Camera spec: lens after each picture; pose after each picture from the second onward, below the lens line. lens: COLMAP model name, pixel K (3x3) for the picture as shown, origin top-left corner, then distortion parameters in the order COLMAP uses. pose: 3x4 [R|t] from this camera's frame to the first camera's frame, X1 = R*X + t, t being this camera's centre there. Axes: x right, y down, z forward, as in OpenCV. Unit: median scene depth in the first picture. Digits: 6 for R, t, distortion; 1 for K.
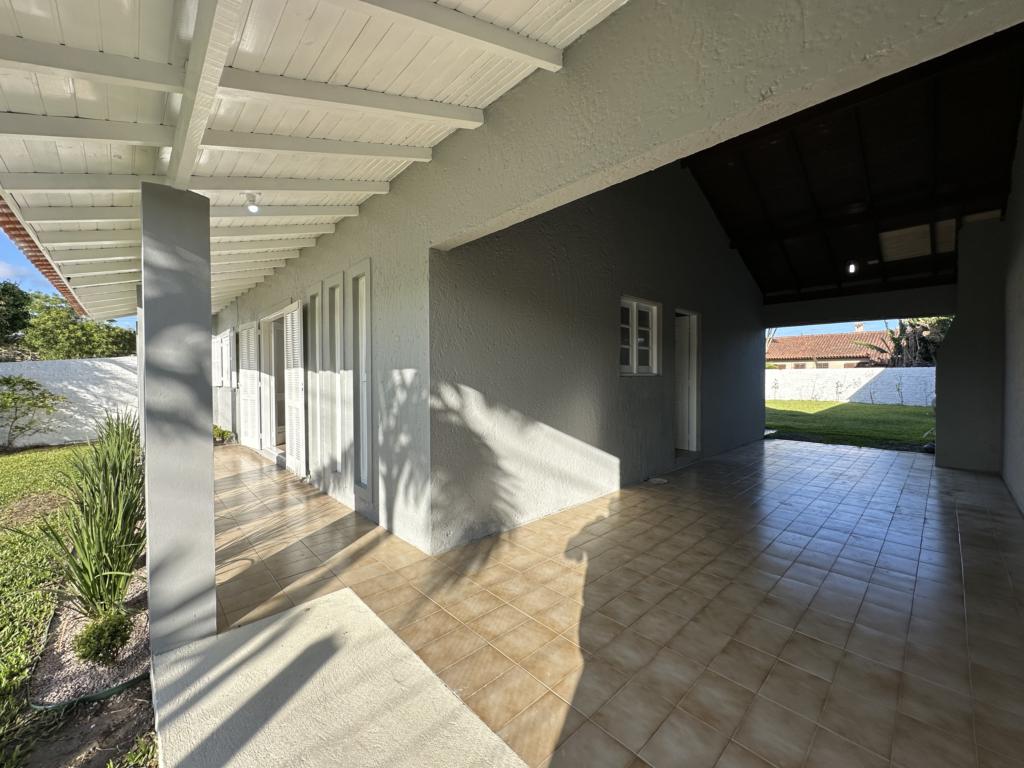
lens RADIAL K [[409.0, 0, 512.0], [0, 409.0, 384.0], [0, 0, 1]] dist [-0.001987, 0.000053]
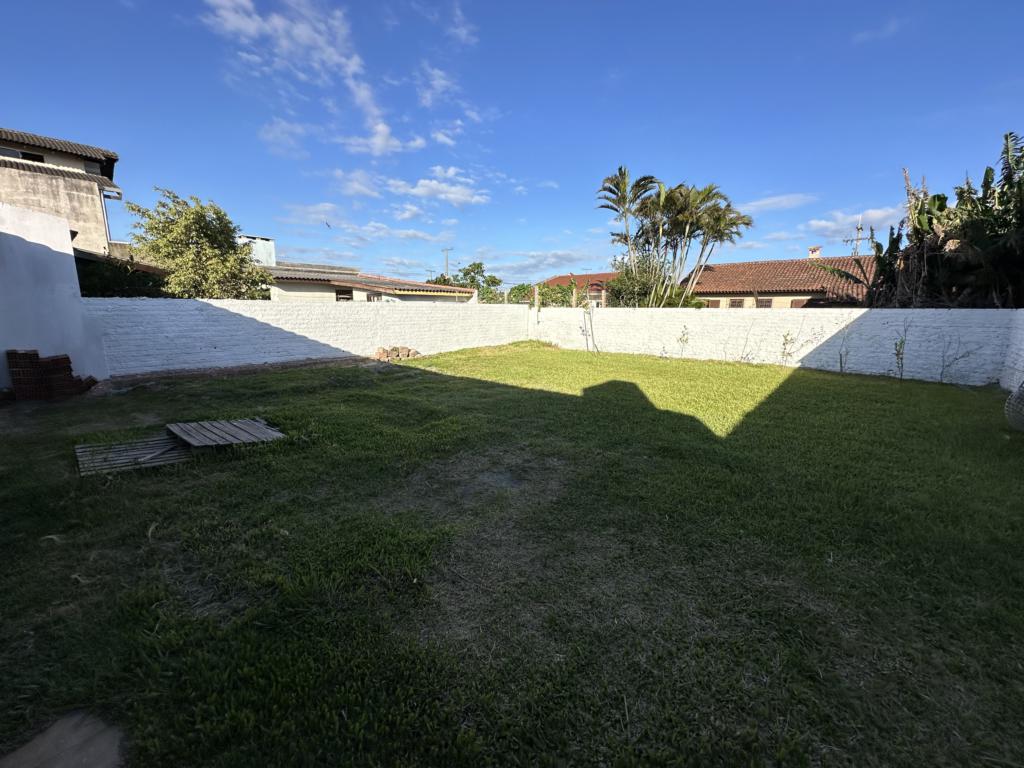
lens RADIAL K [[409.0, 0, 512.0], [0, 409.0, 384.0], [0, 0, 1]] dist [-0.001987, 0.000053]
pose [[0.994565, -0.002588, 0.104088, 0.311923], [-0.014184, 0.987003, 0.160073, -0.017011], [-0.103149, -0.160679, 0.981602, 0.407811]]
